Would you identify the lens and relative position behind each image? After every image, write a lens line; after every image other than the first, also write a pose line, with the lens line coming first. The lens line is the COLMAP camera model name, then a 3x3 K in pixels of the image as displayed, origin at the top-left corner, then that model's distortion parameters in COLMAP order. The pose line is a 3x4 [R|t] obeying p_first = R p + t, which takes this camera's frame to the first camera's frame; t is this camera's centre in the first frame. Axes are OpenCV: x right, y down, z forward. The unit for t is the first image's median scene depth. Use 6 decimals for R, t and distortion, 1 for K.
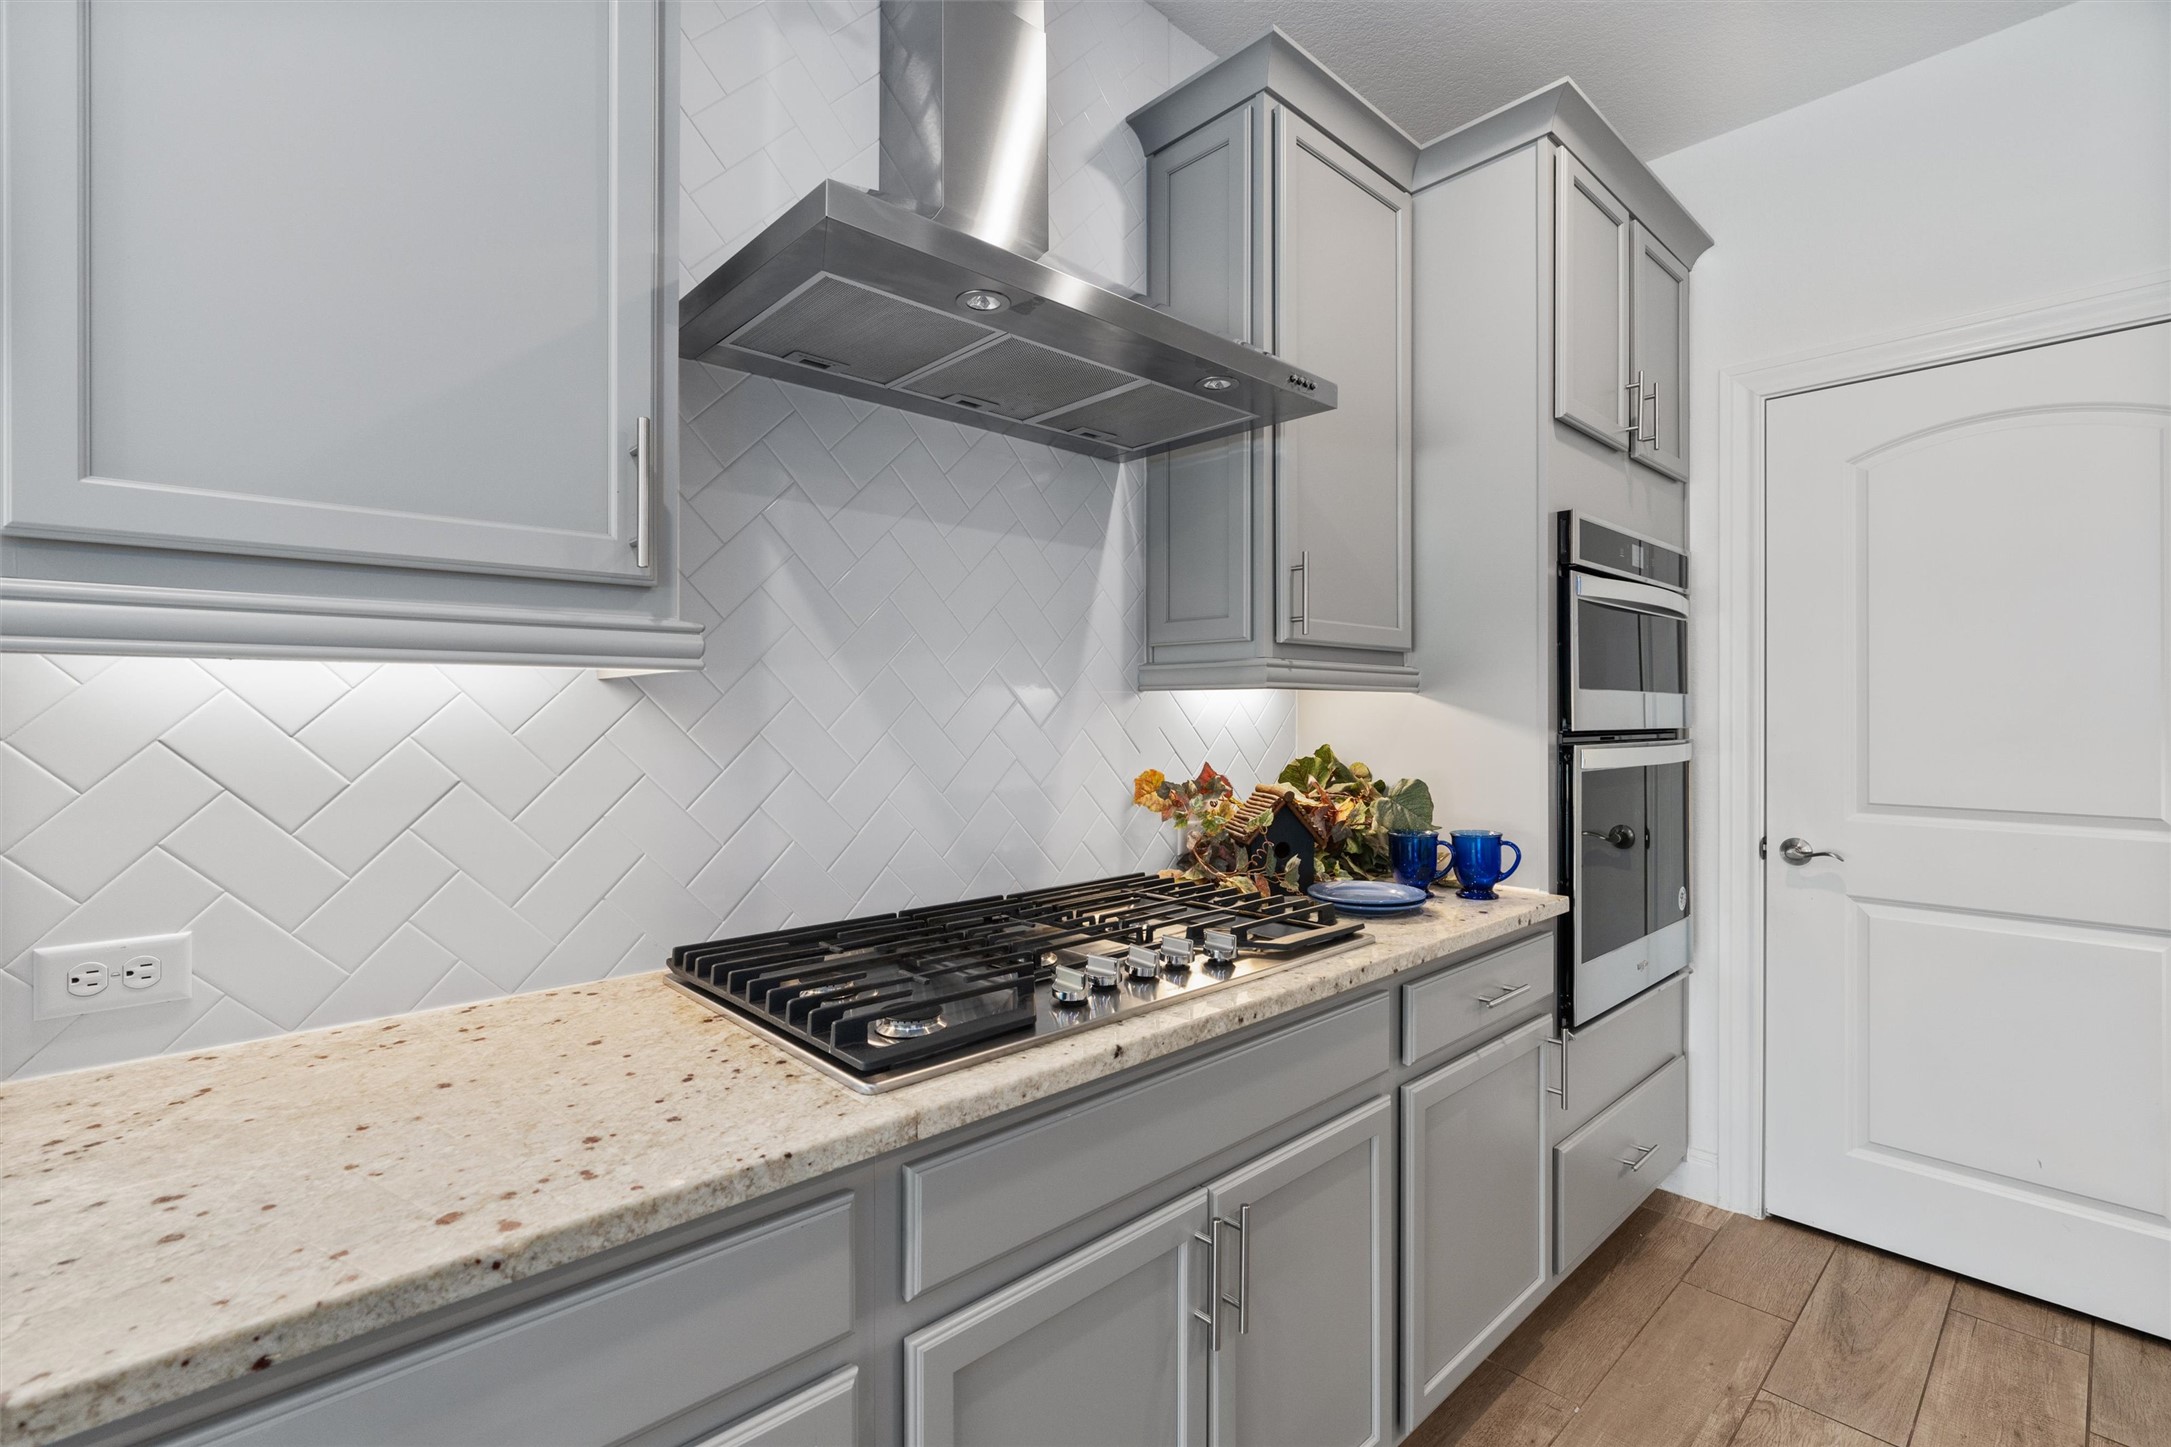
lens RADIAL K [[977.6, 0, 1092.1], [0, 977.6, 713.6], [0, 0, 1]] dist [-0.012813, 0.005300]
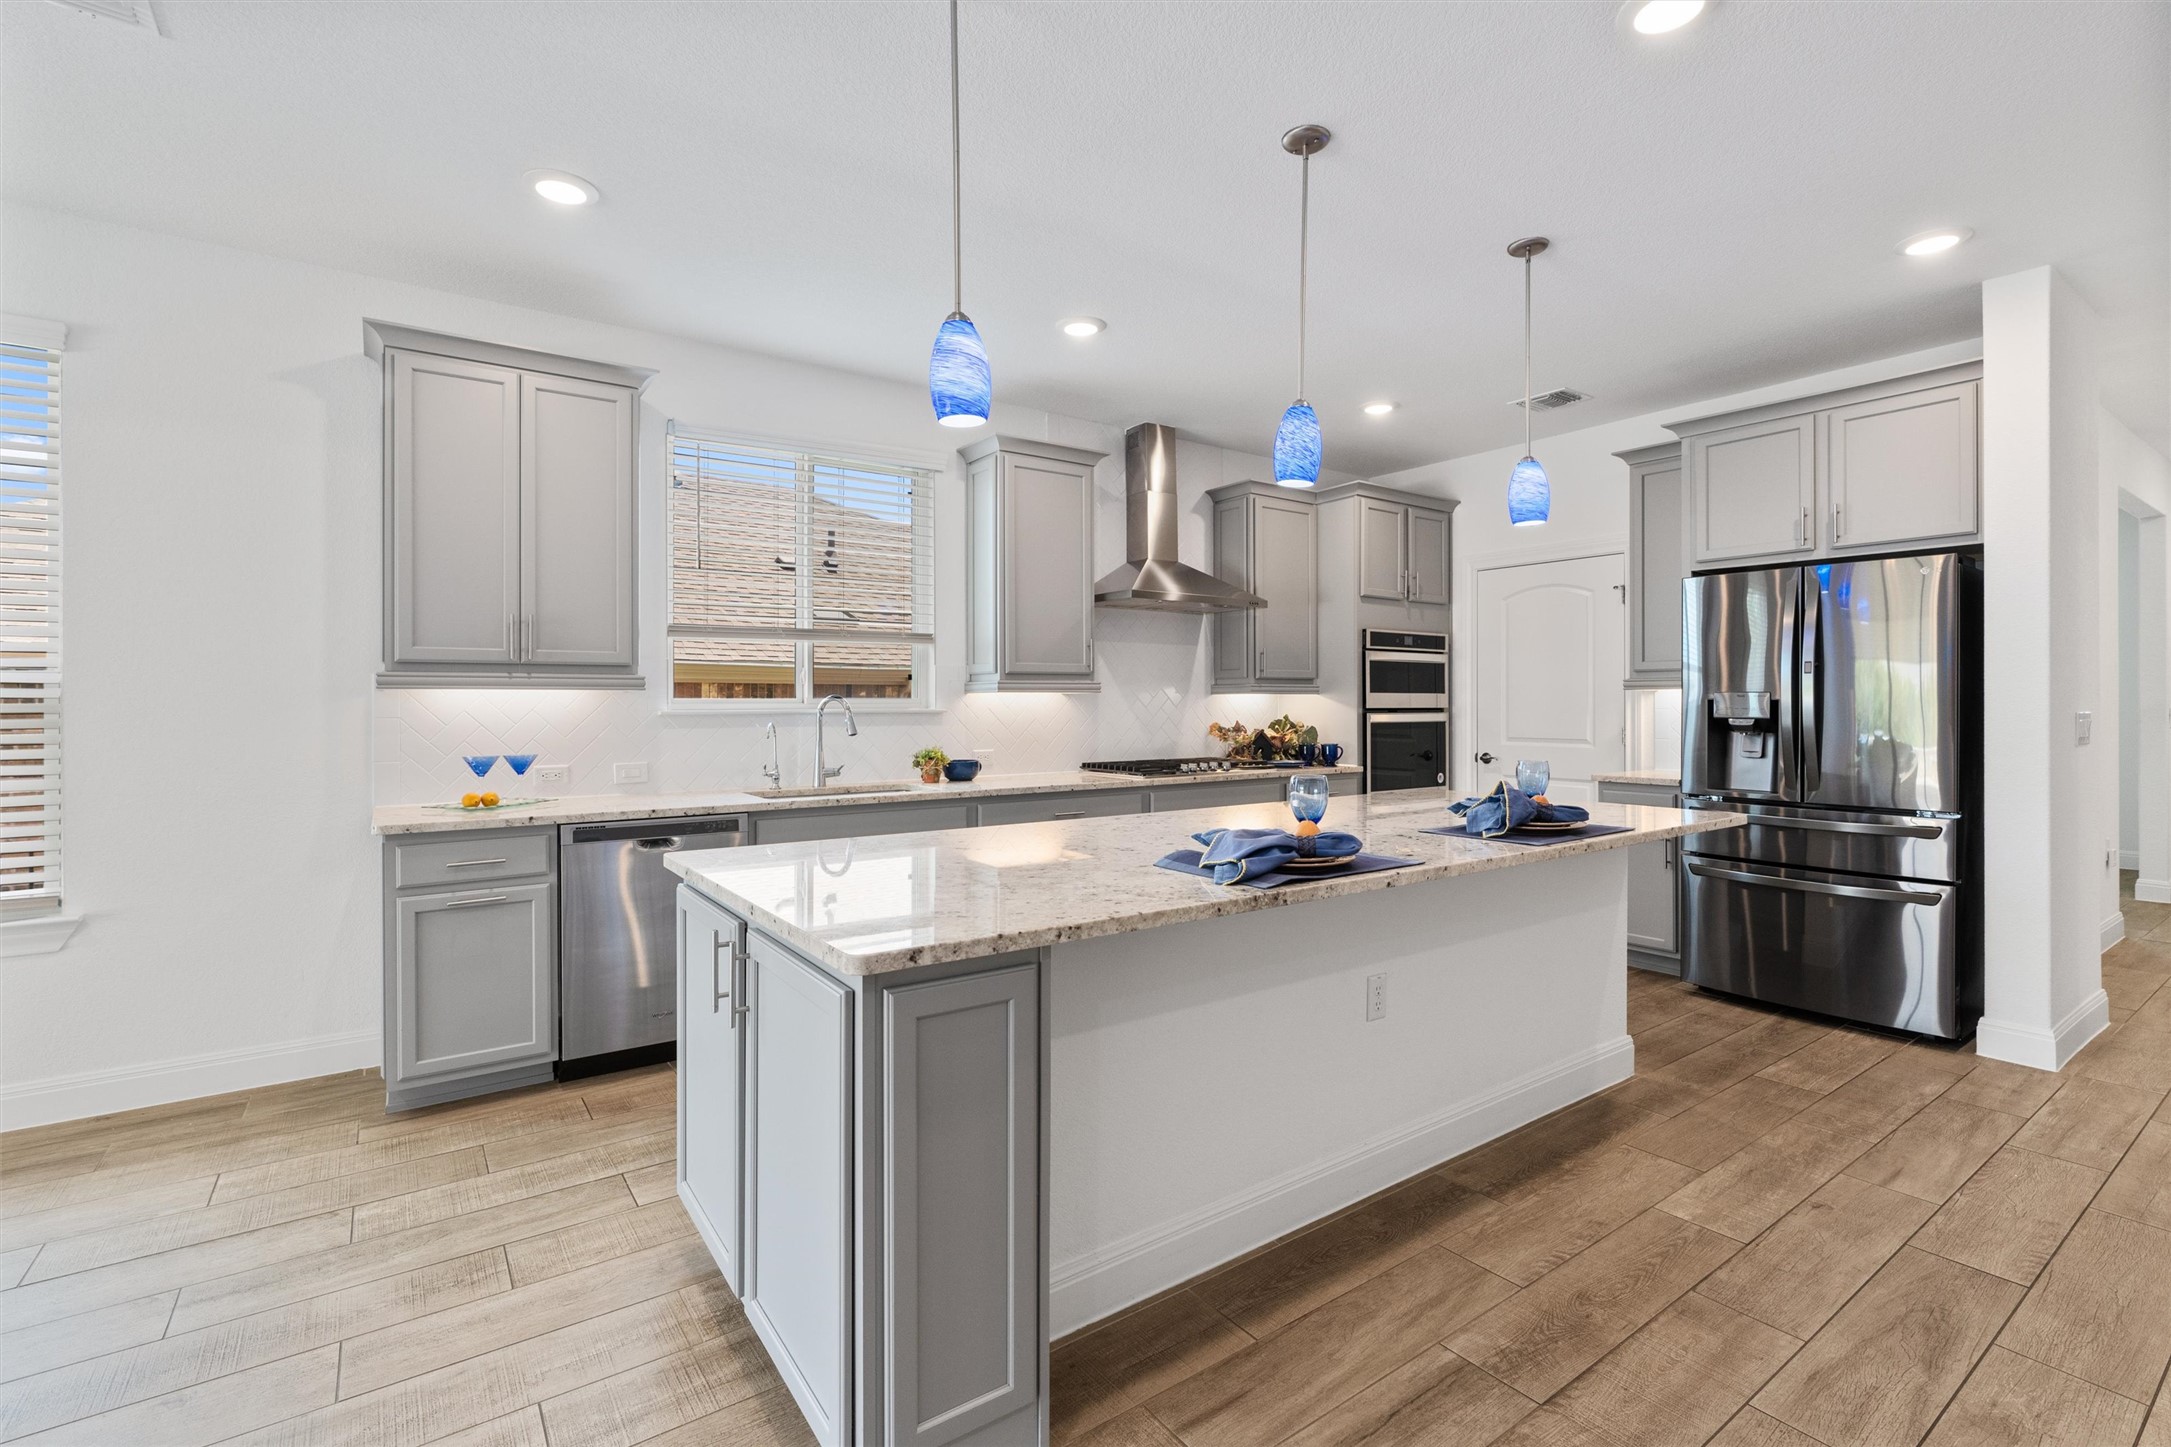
lens RADIAL K [[977.6, 0, 1087.1], [0, 977.6, 711.0], [0, 0, 1]] dist [-0.012813, 0.005300]
pose [[0.991492, -0.001258, -0.130164, 0.061574], [0.002741, 0.999933, 0.011211, -0.007757], [0.130141, -0.011472, 0.991429, -1.858556]]
